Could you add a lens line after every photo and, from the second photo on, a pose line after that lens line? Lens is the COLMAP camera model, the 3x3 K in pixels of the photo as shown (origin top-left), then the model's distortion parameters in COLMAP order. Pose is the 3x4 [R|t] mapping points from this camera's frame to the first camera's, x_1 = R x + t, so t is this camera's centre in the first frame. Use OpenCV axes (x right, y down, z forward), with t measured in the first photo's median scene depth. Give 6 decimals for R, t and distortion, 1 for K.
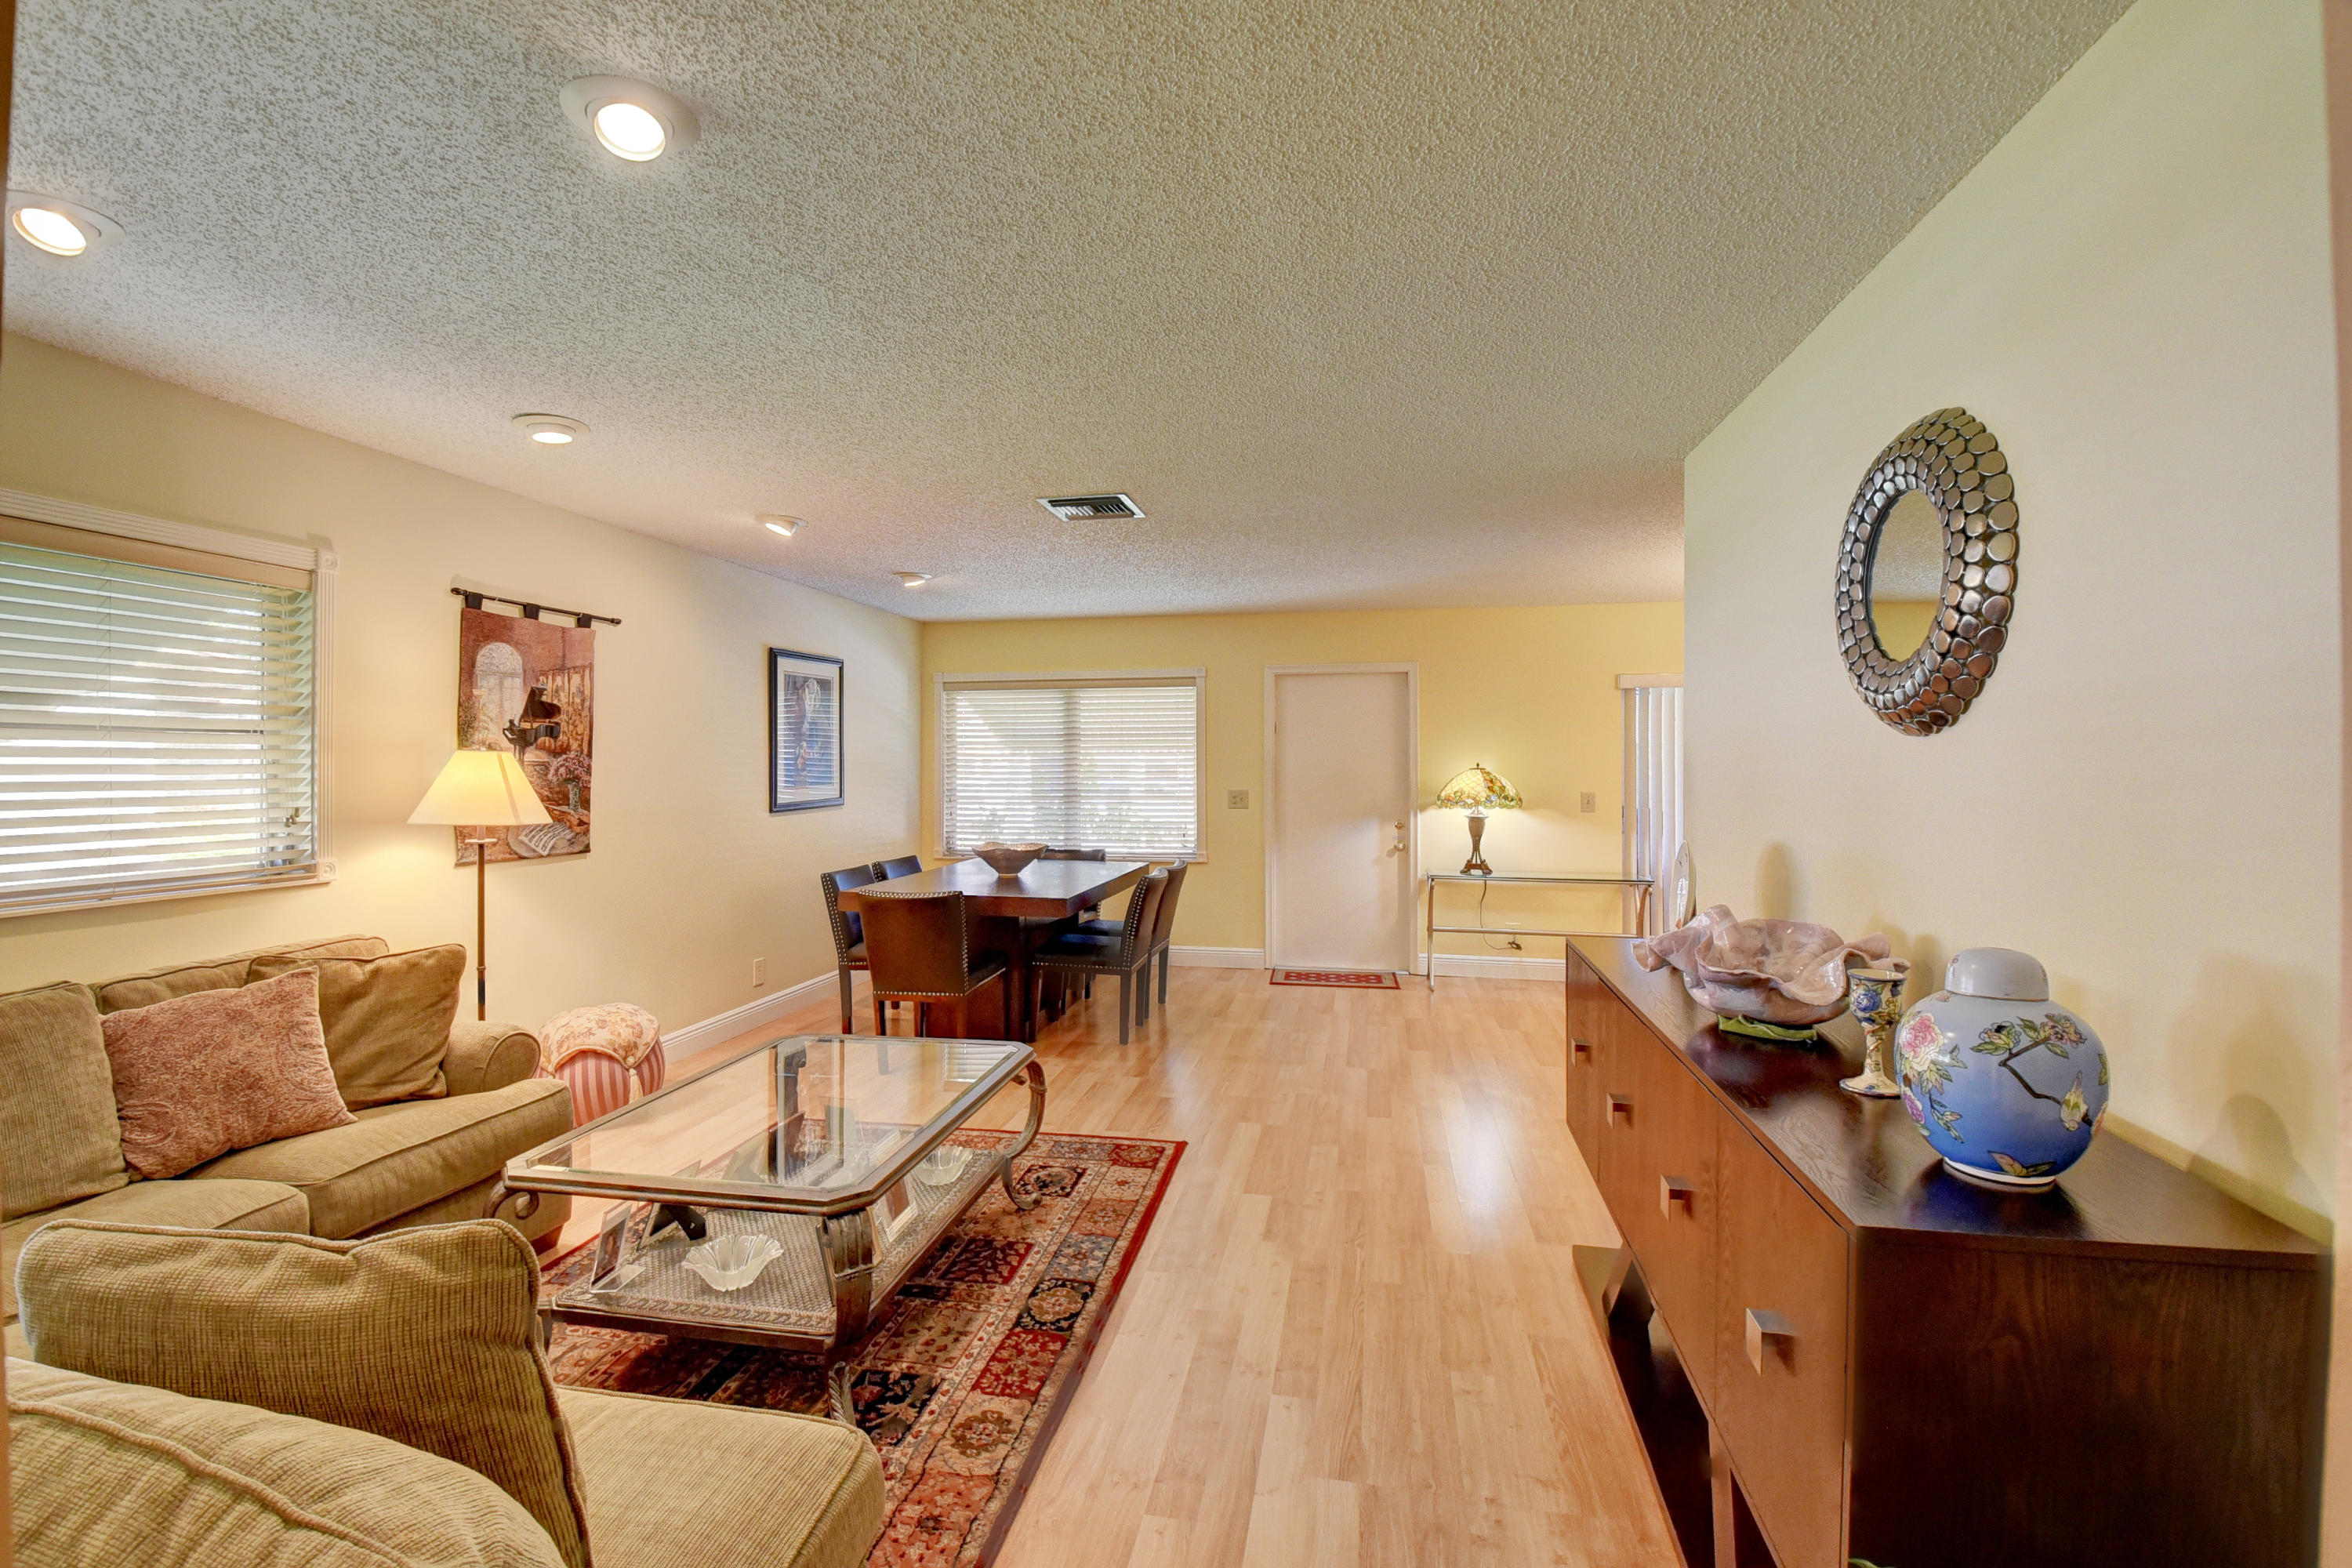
lens RADIAL K [[1020.9, 0, 1178.3], [0, 1020.9, 774.6], [0, 0, 1]] dist [-0.003242, -0.000266]
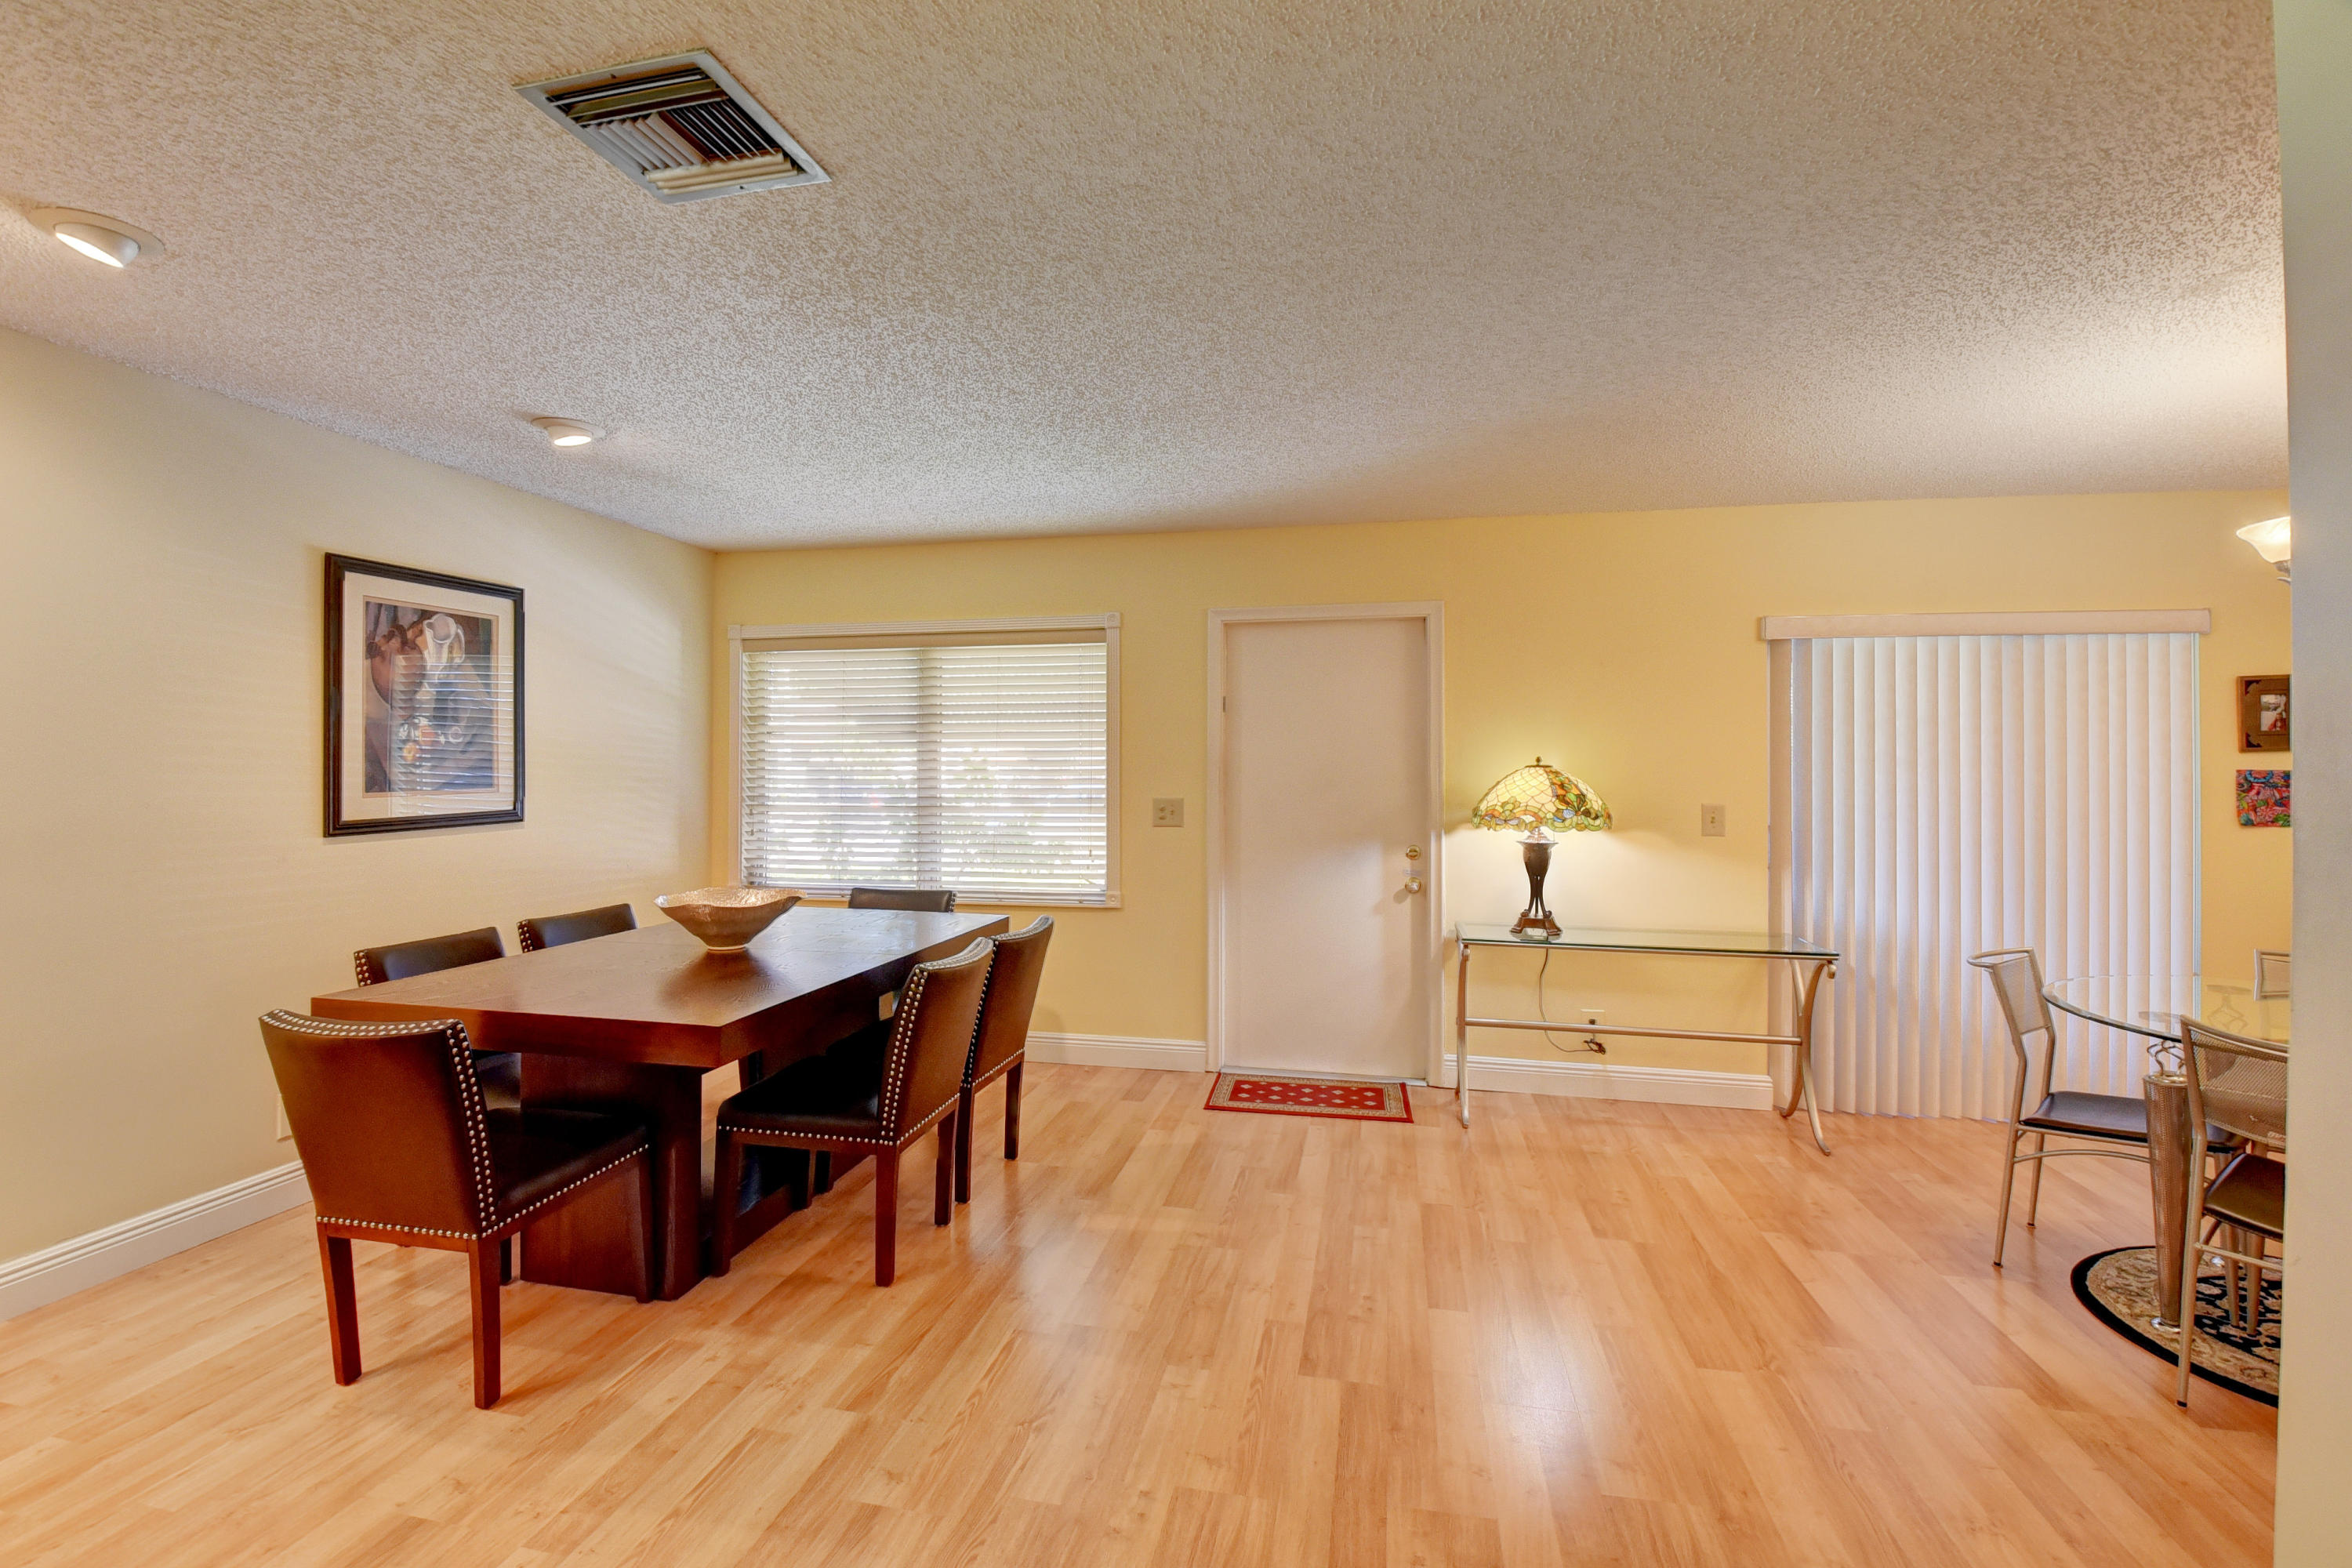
lens RADIAL K [[1020.9, 0, 1170.7], [0, 1020.9, 778.9], [0, 0, 1]] dist [-0.003242, -0.000266]
pose [[0.999765, 0.002982, -0.021475, 0.080165], [-0.002965, 0.999995, 0.000808, 0.002032], [0.021478, -0.000745, 0.999769, 0.364985]]
